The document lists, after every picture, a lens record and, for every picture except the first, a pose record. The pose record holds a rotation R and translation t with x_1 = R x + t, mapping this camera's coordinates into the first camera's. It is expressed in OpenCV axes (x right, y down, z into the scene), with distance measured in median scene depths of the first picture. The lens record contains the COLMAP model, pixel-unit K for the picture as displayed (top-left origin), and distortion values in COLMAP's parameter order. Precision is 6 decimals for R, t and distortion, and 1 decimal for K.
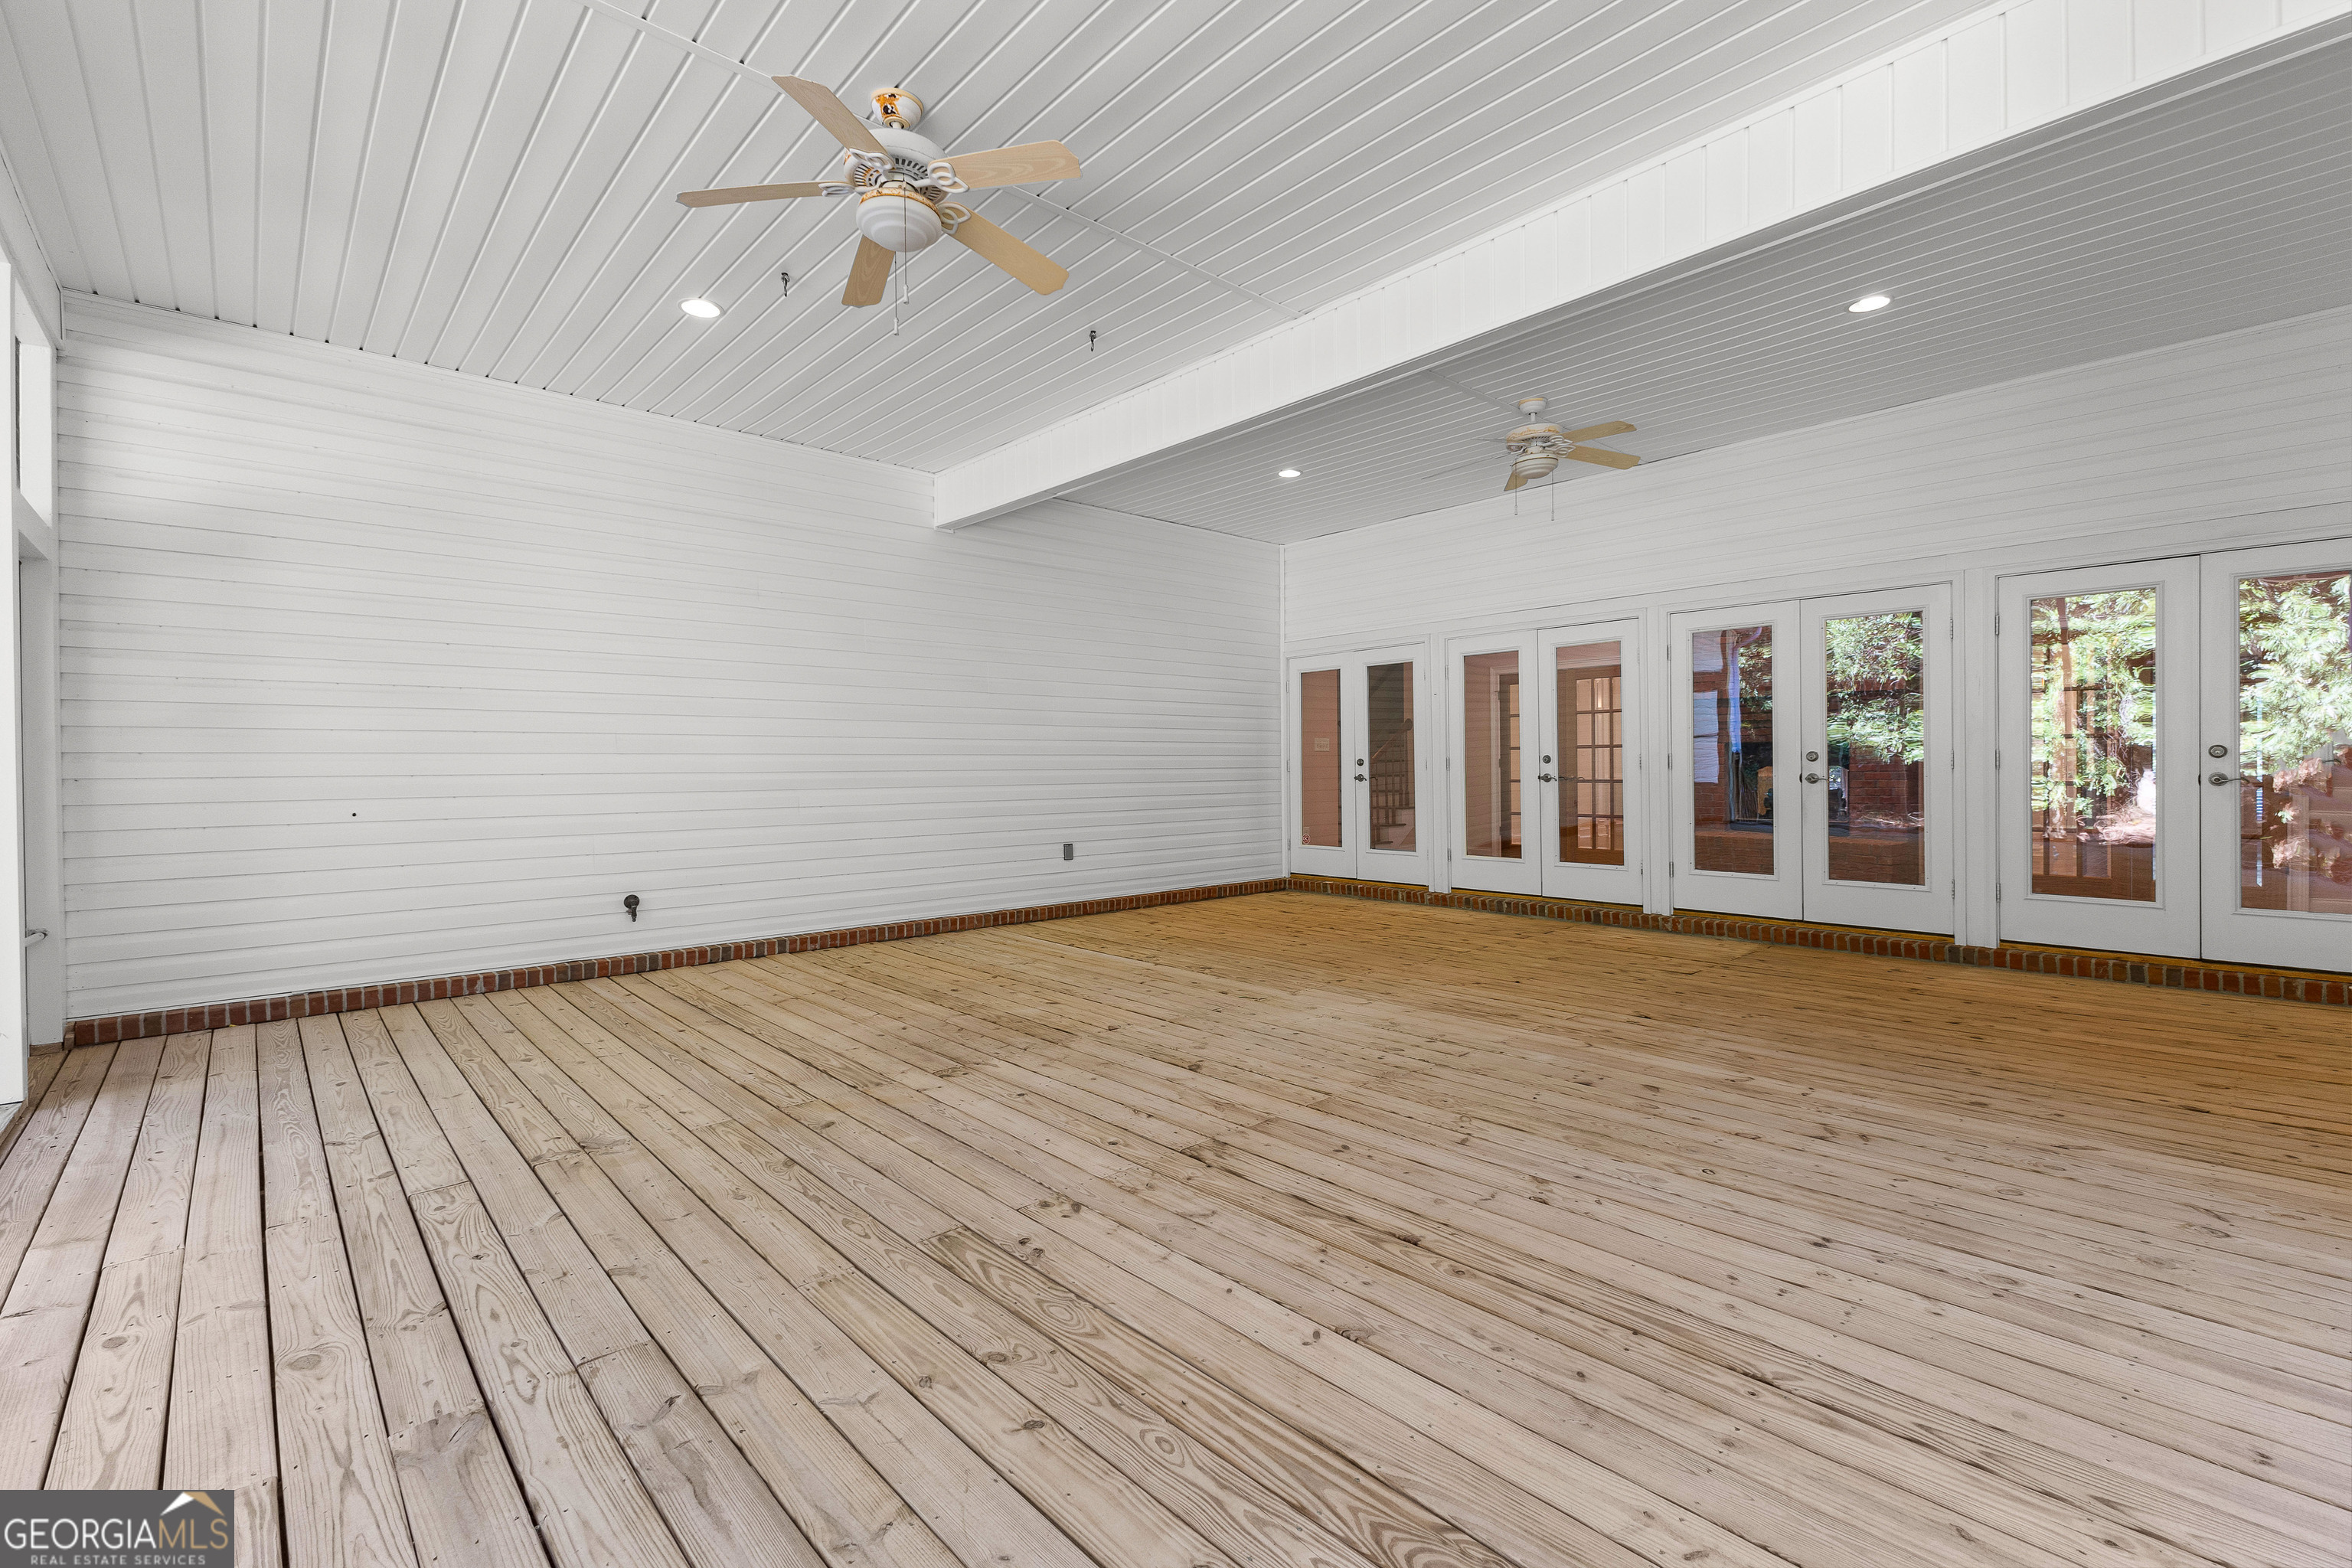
lens RADIAL K [[1026.0, 0, 1174.6], [0, 1026.0, 774.6], [0, 0, 1]] dist [0.011798, -0.002004]
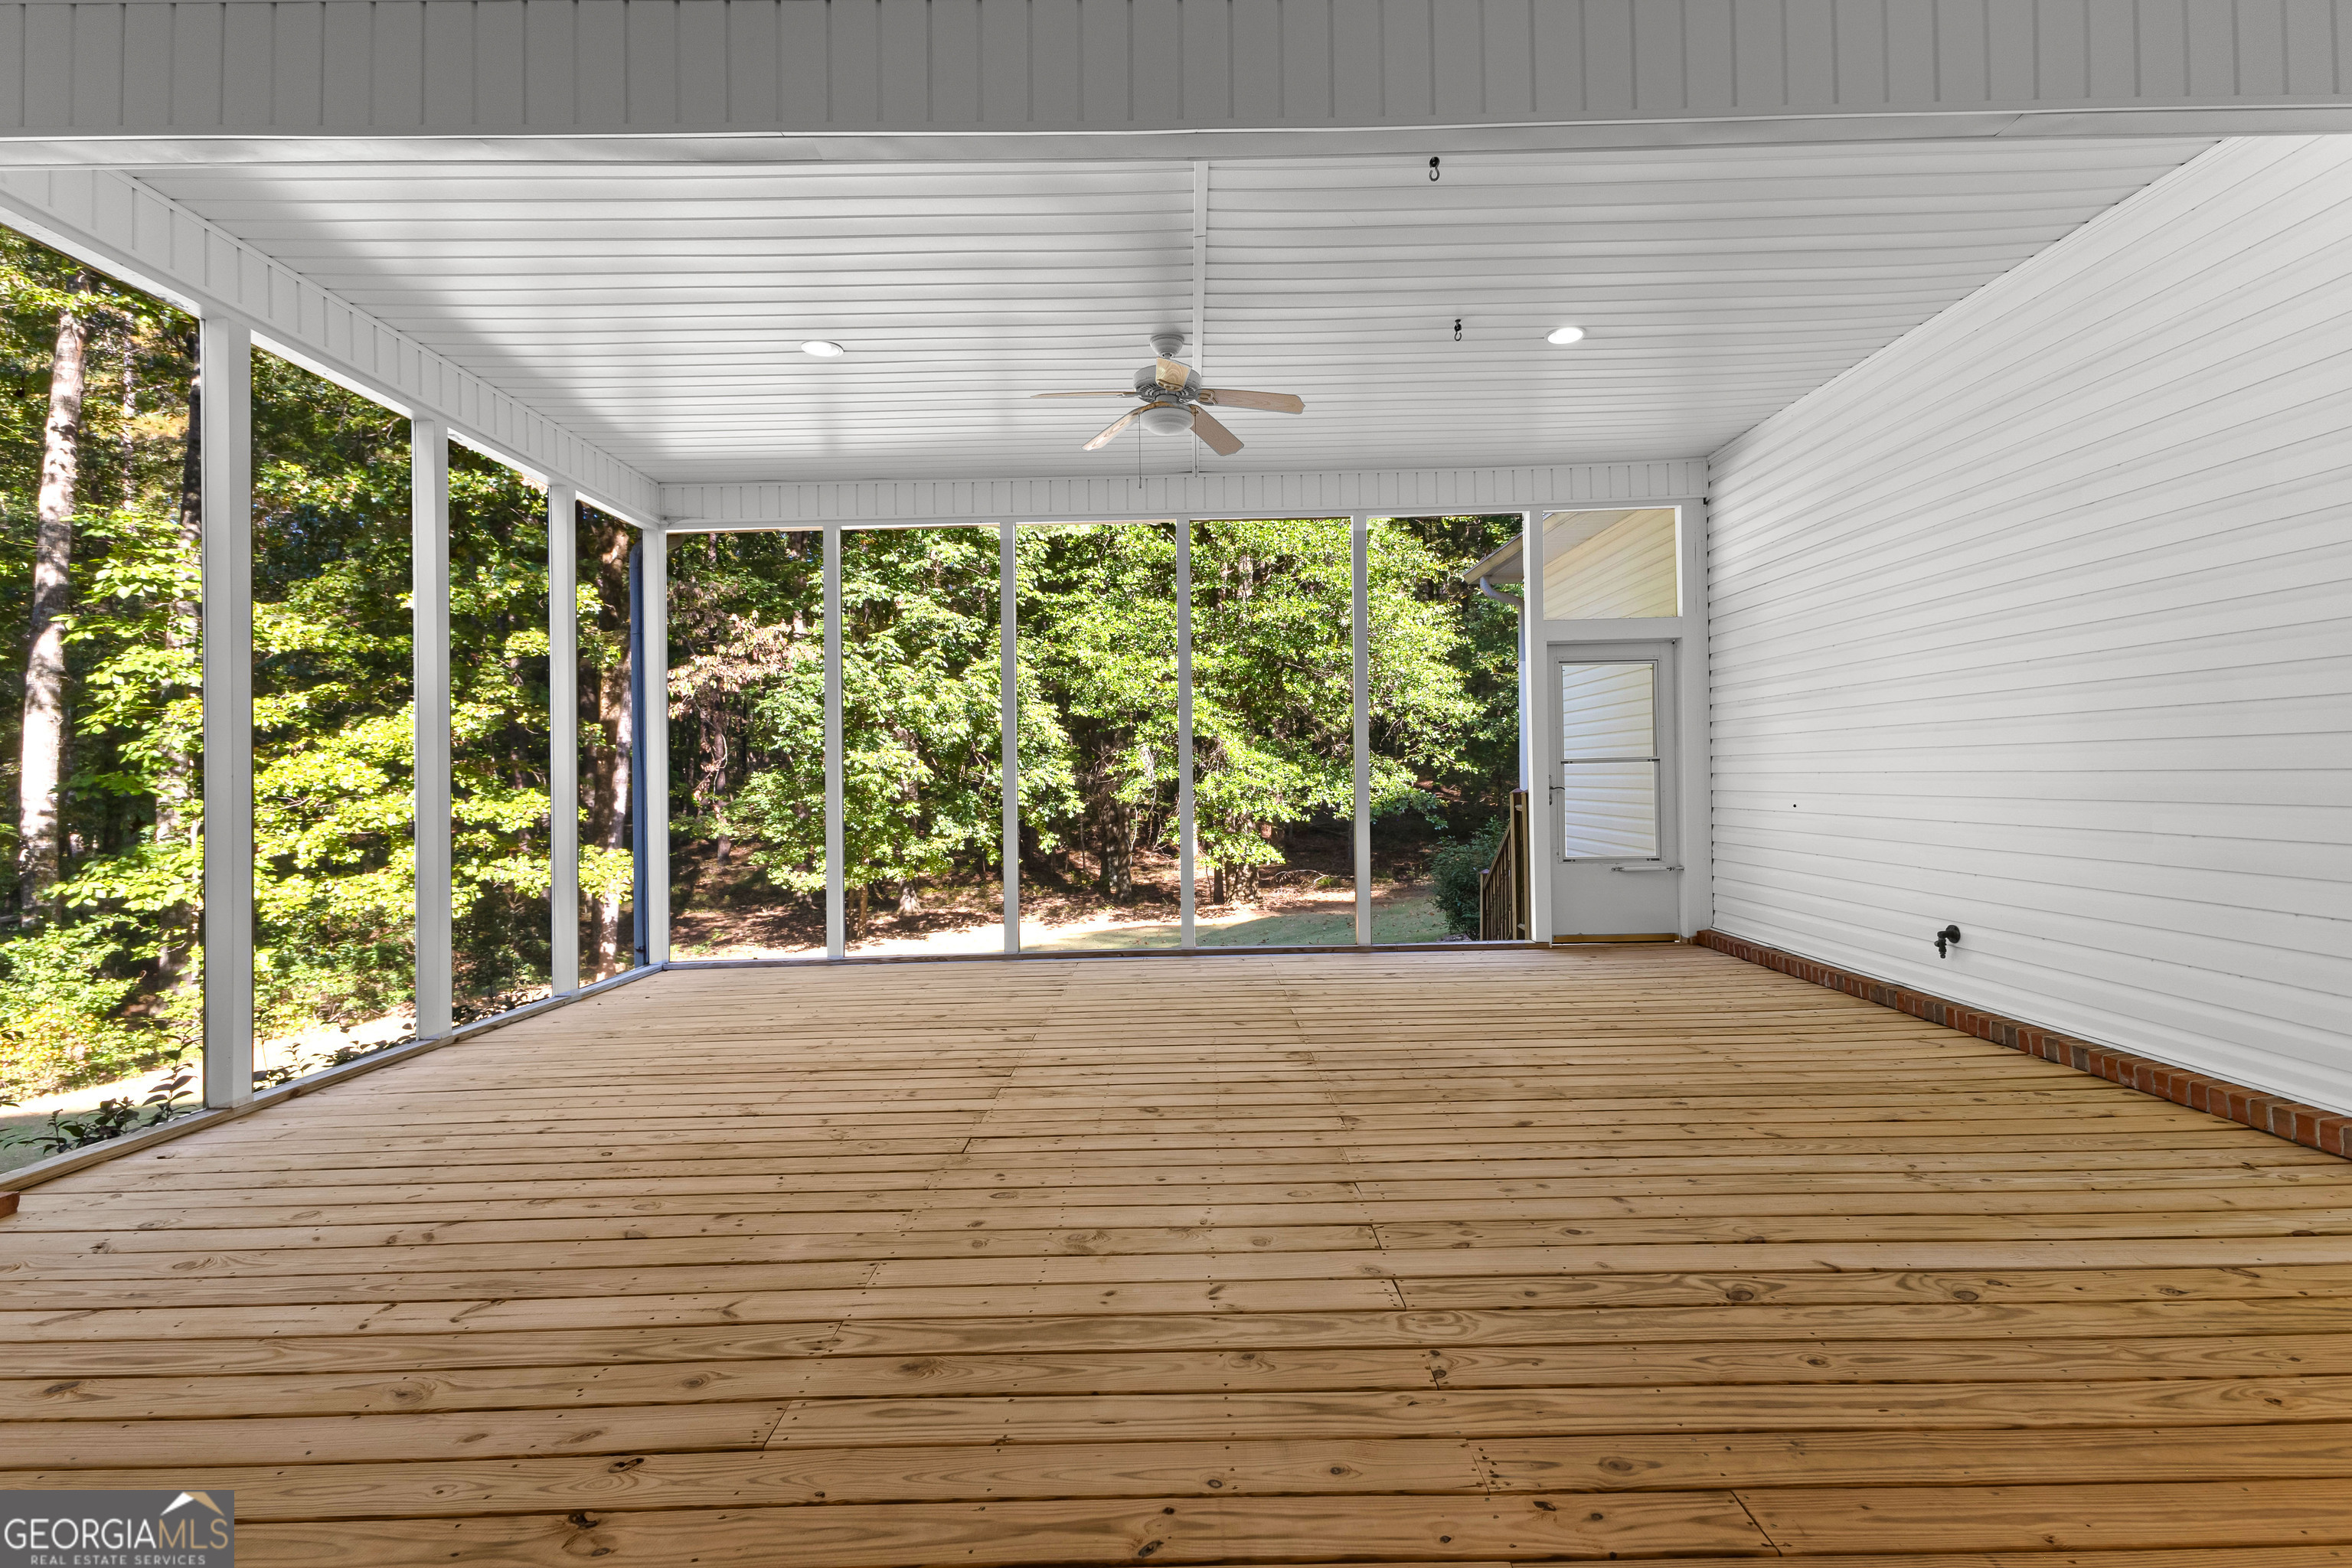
lens RADIAL K [[1026.0, 0, 1180.8], [0, 1026.0, 774.0], [0, 0, 1]] dist [0.011798, -0.002004]
pose [[-0.667895, 0.018633, -0.744022, 0.788124], [0.016724, 0.999810, 0.010026, -0.031679], [0.744067, -0.005747, -0.668080, 1.887663]]
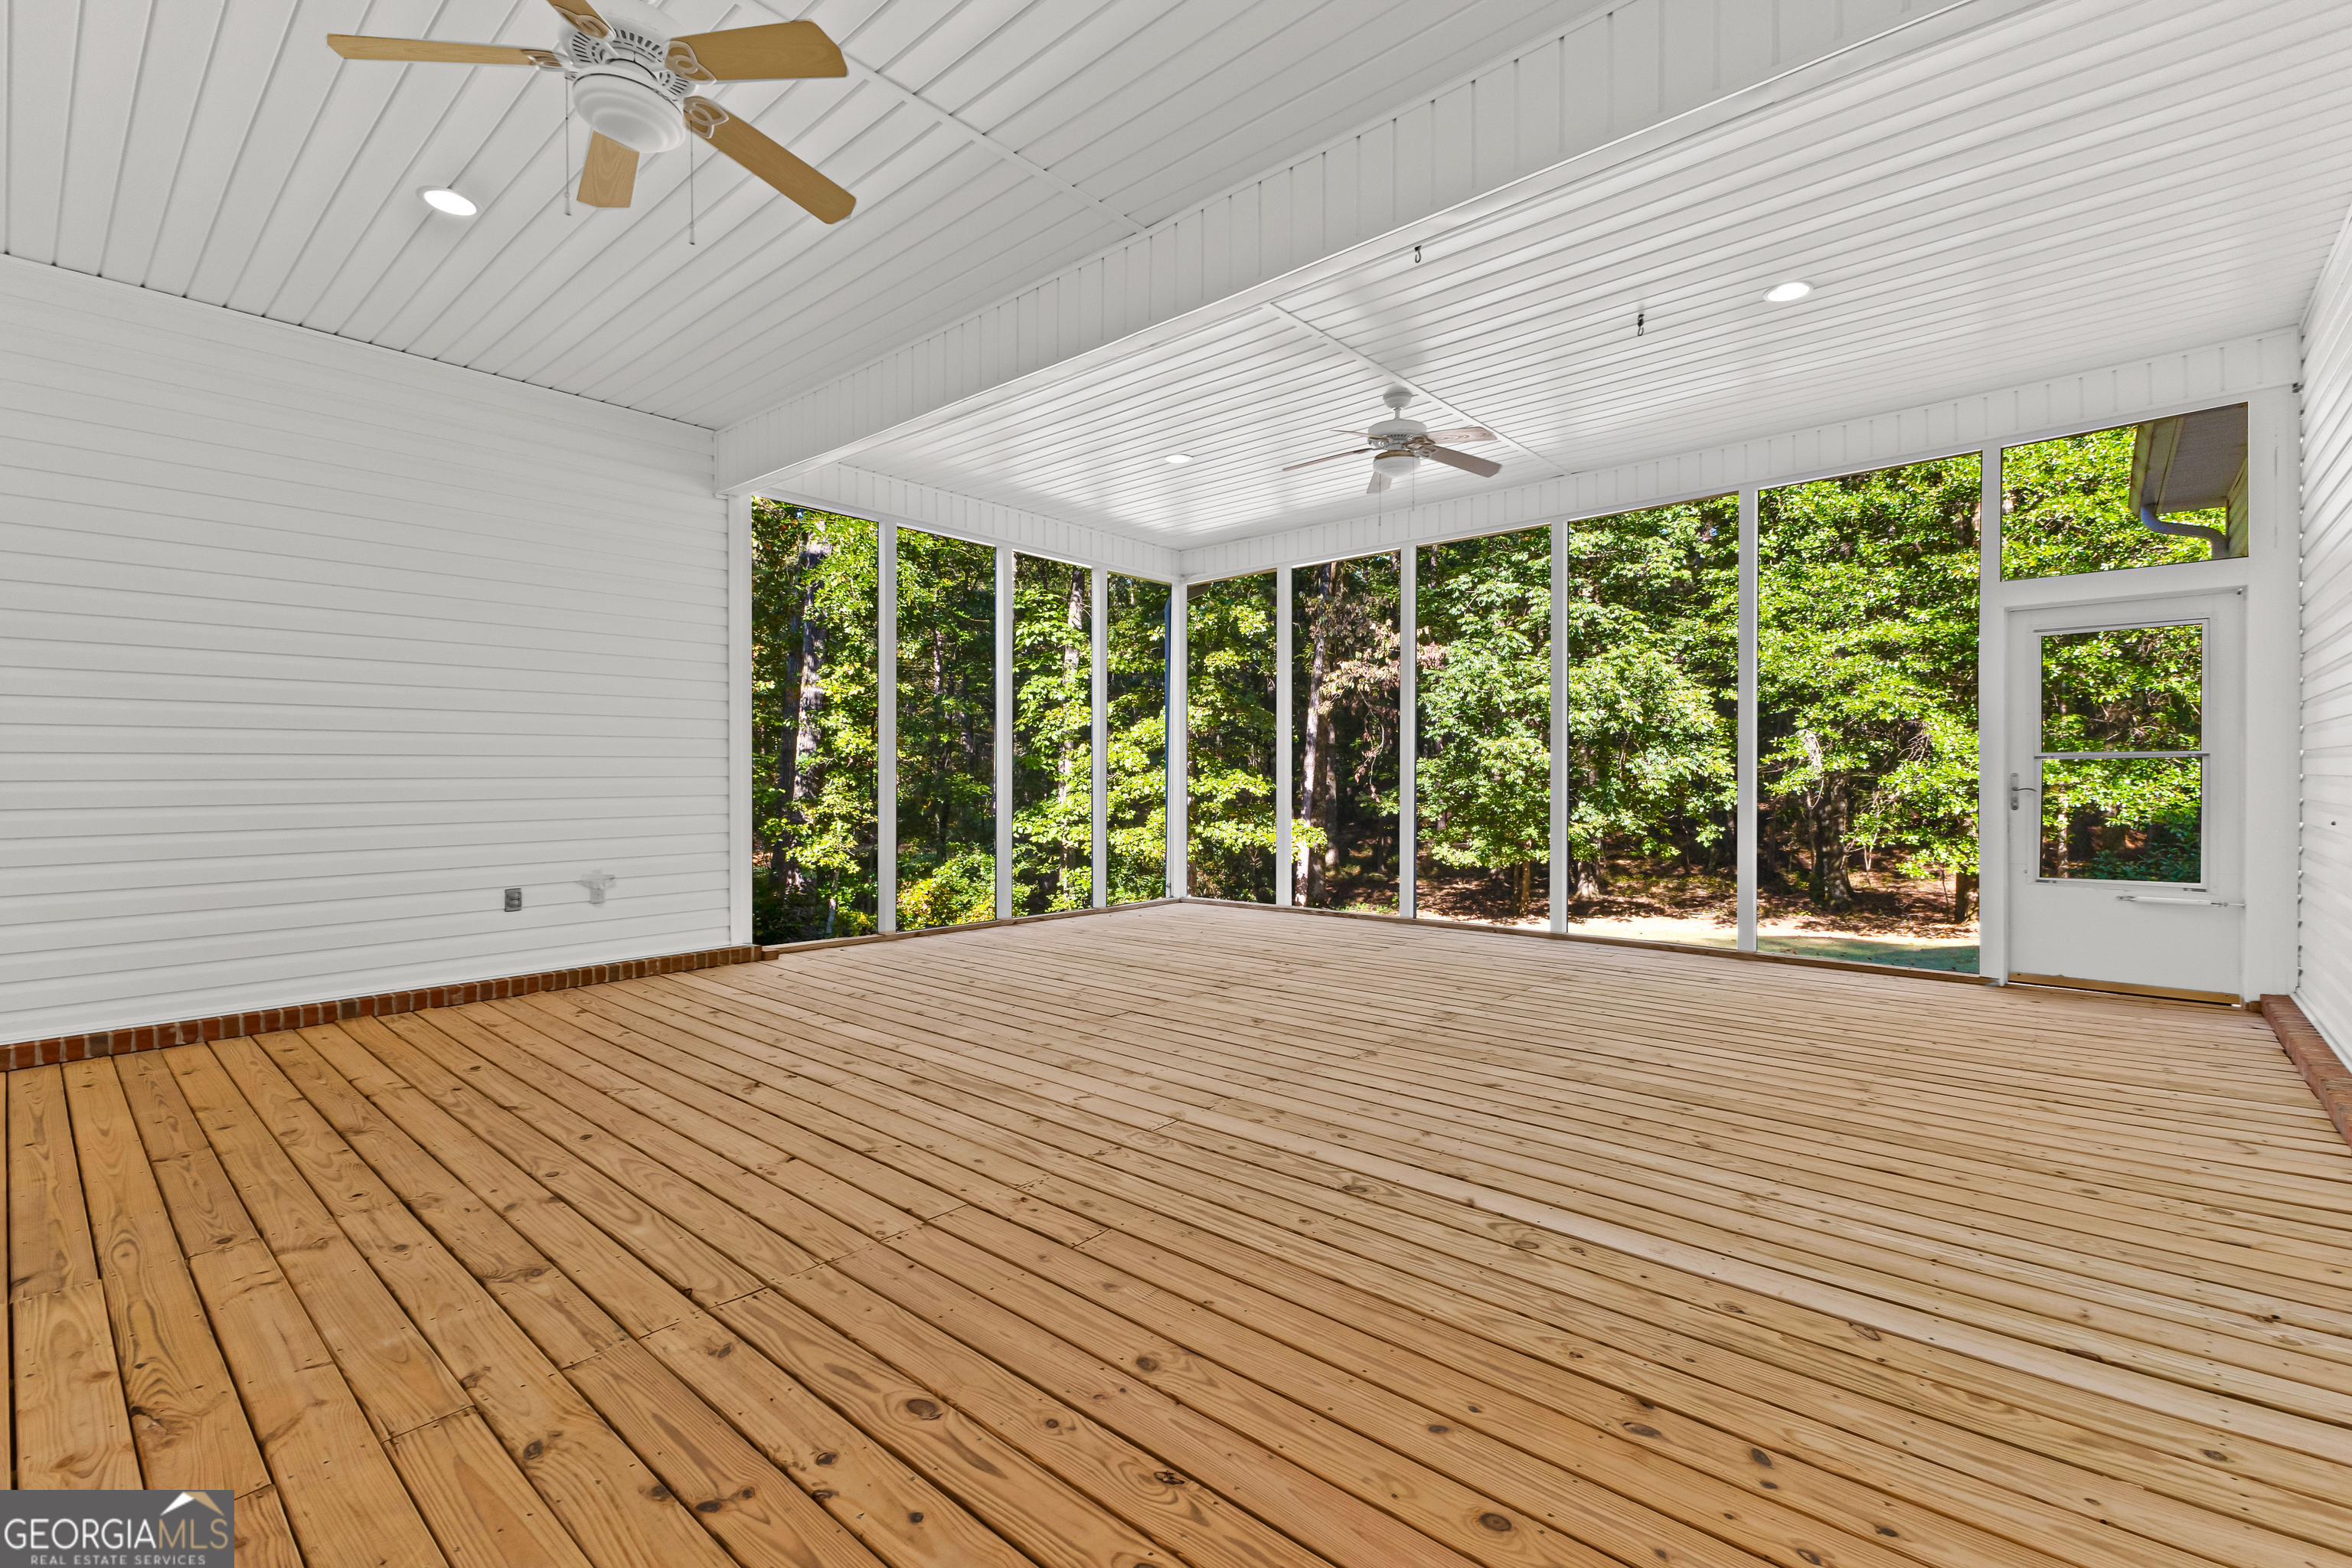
lens RADIAL K [[1026.0, 0, 1215.2], [0, 1026.0, 774.3], [0, 0, 1]] dist [0.011798, -0.002004]
pose [[-0.991449, 0.012703, -0.129876, 0.254656], [0.010815, 0.999825, 0.015232, -0.033743], [0.130047, 0.013697, -0.991413, 2.544186]]
